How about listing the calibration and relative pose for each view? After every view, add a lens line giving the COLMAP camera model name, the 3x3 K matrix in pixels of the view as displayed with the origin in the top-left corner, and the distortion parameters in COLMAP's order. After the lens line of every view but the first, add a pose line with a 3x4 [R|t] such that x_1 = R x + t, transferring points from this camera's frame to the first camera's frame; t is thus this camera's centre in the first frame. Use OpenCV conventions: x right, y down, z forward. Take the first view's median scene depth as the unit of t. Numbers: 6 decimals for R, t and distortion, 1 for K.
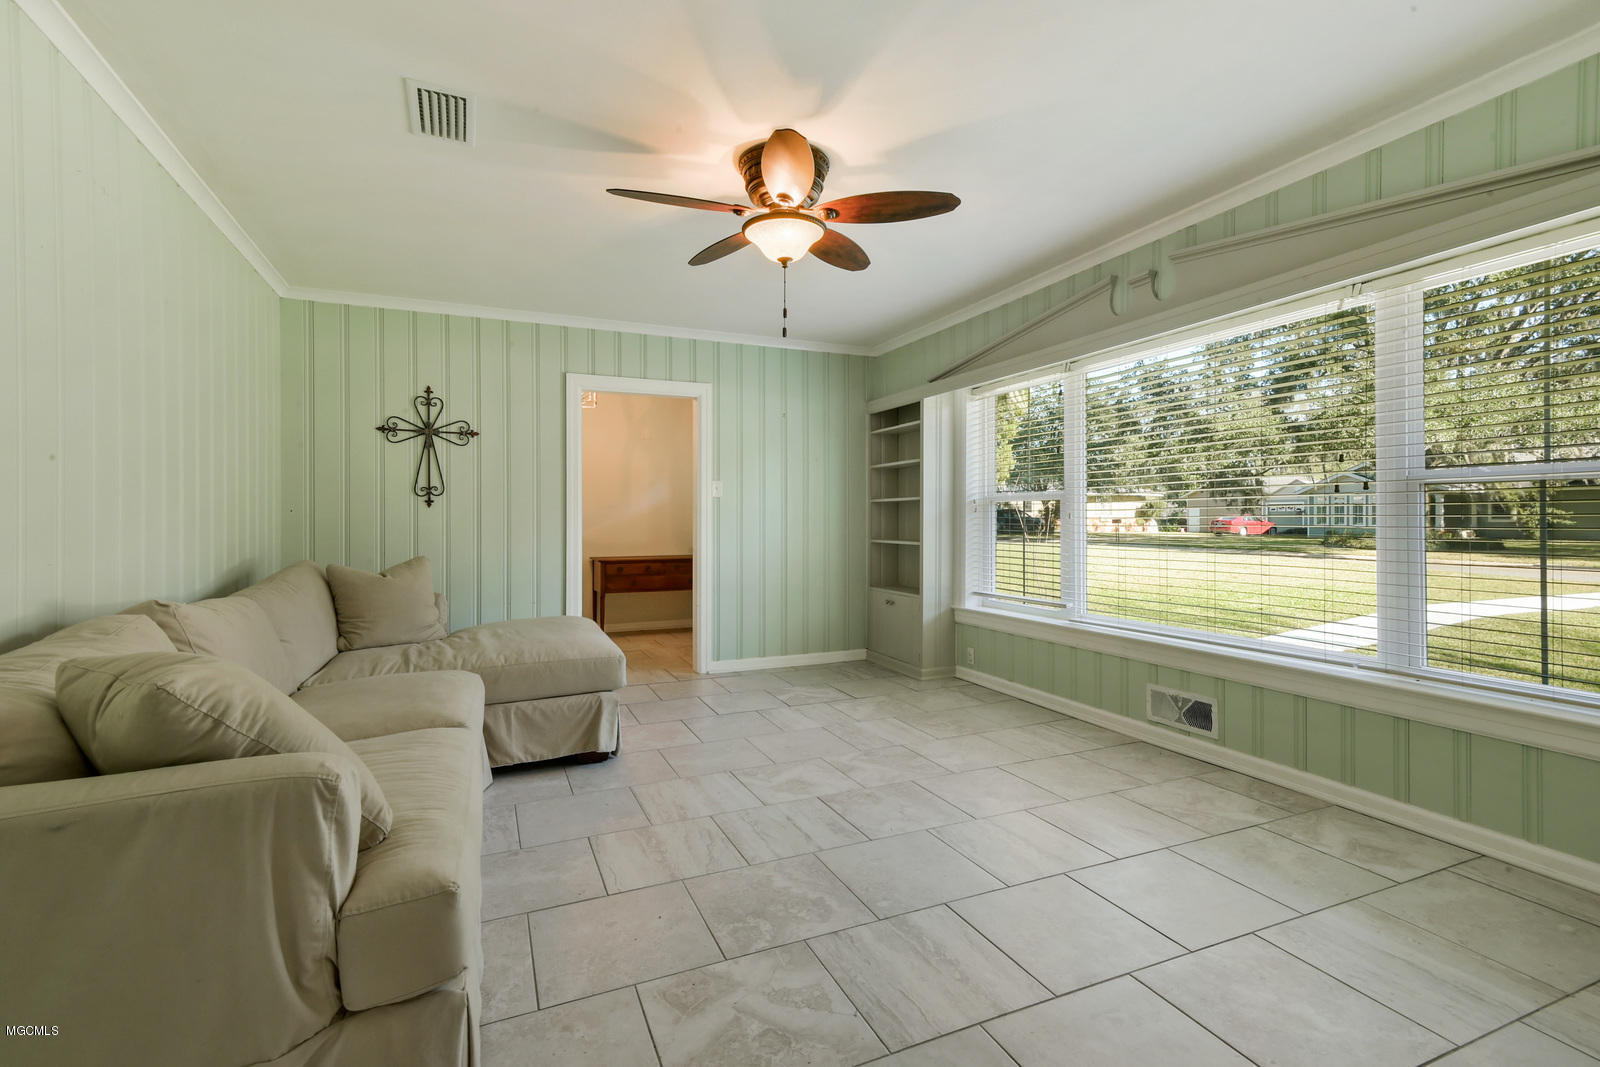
lens RADIAL K [[721.5, 0, 794.4], [0, 721.5, 527.7], [0, 0, 1]] dist [0.000760, 0.000498]
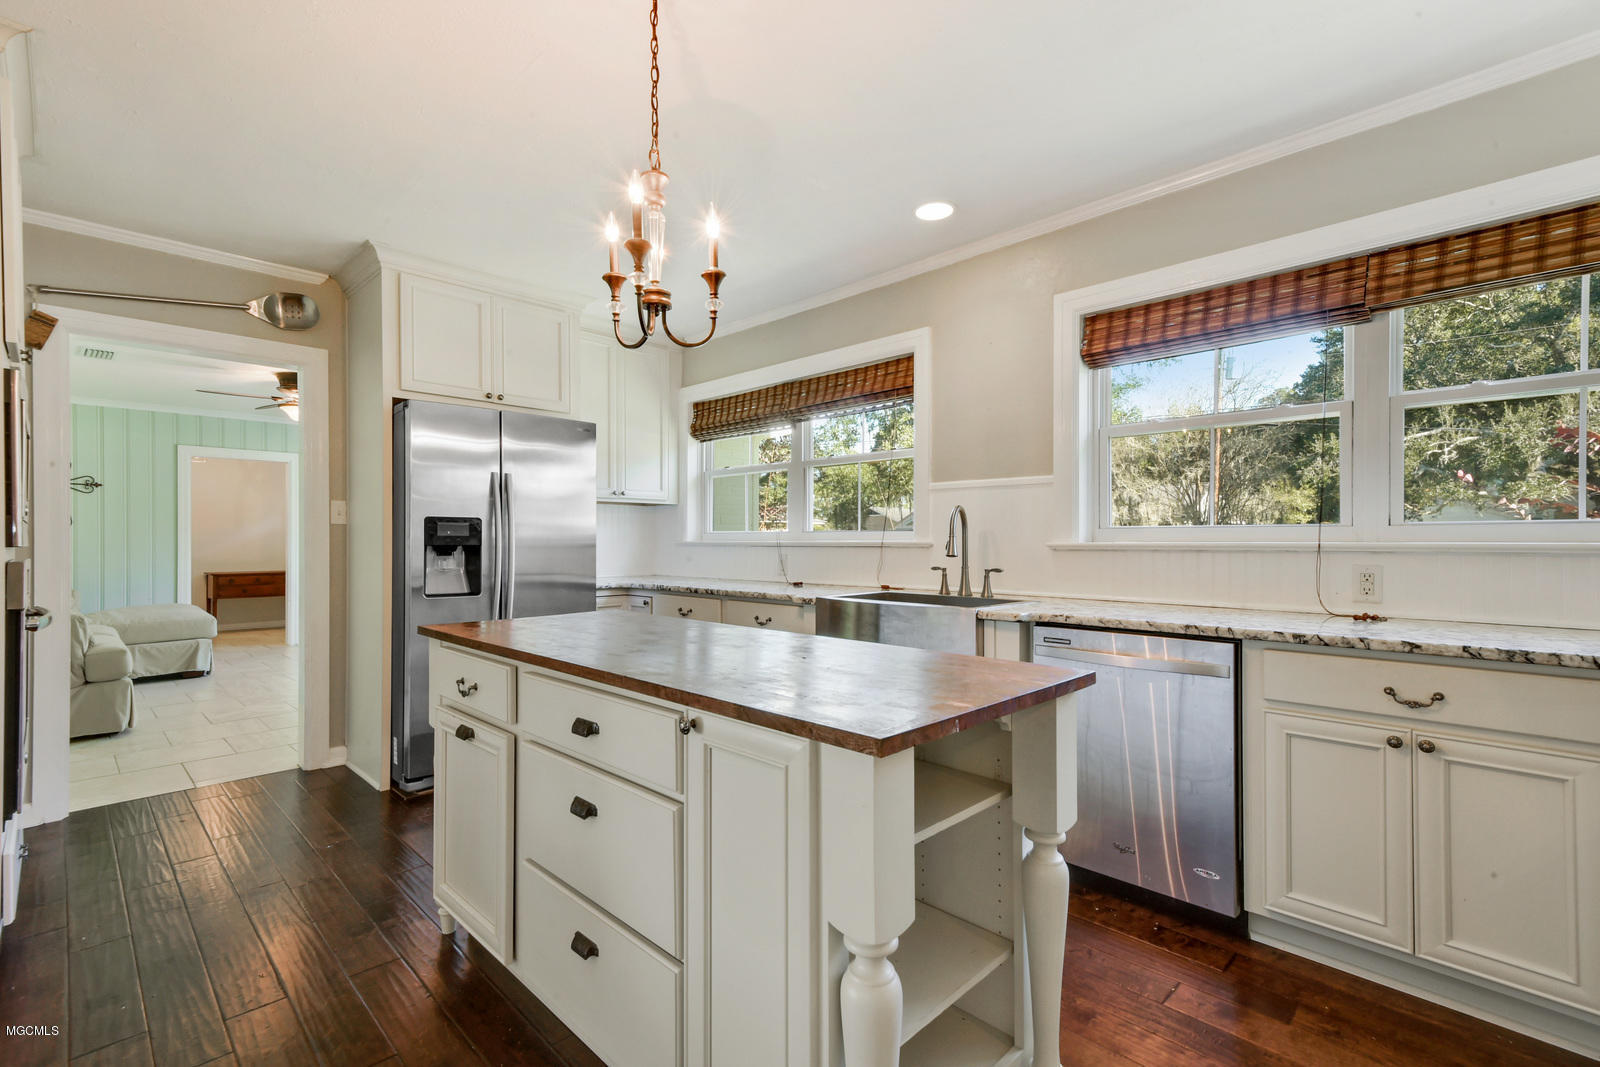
lens RADIAL K [[721.5, 0, 800.7], [0, 721.5, 547.2], [0, 0, 1]] dist [0.000760, 0.000498]
pose [[0.924171, -0.003215, 0.381966, 0.313644], [0.005575, 0.999972, -0.005071, 0.011513], [-0.381939, 0.006815, 0.924162, -0.899433]]
